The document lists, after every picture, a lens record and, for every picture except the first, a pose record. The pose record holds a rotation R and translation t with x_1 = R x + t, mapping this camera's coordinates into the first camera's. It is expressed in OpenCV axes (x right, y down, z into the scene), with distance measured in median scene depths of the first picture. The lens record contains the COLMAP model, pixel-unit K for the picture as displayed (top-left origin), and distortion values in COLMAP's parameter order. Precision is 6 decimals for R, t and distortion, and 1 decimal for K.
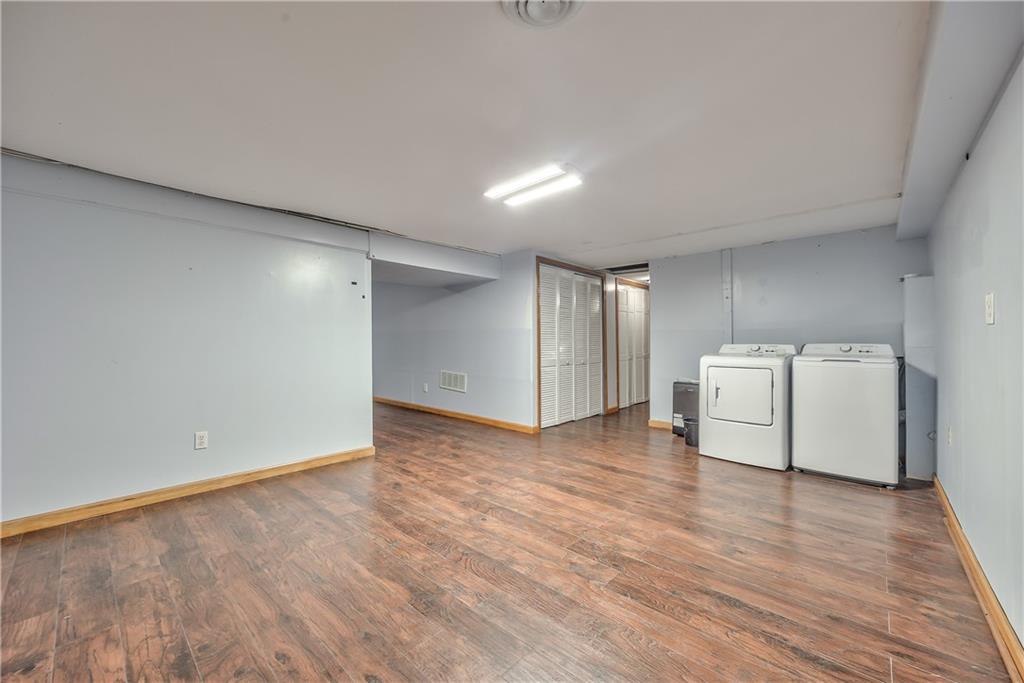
lens RADIAL K [[406.5, 0, 514.5], [0, 406.5, 344.4], [0, 0, 1]] dist [0.012539, 0.000320]
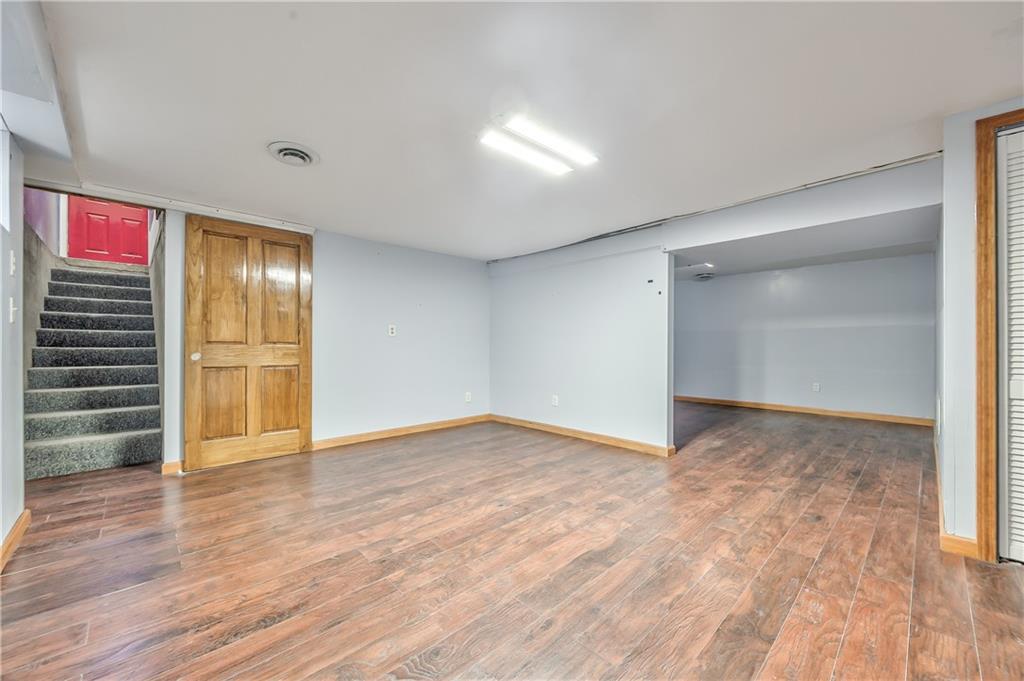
lens RADIAL K [[398.8, 0, 512.0], [0, 398.8, 340.5], [0, 0, 1]] dist [-0.000658, -0.000275]
pose [[-0.090582, -0.011697, -0.995820, 0.866891], [-0.002992, 0.999930, -0.011473, 0.016714], [0.995885, 0.001941, -0.090610, 1.027976]]
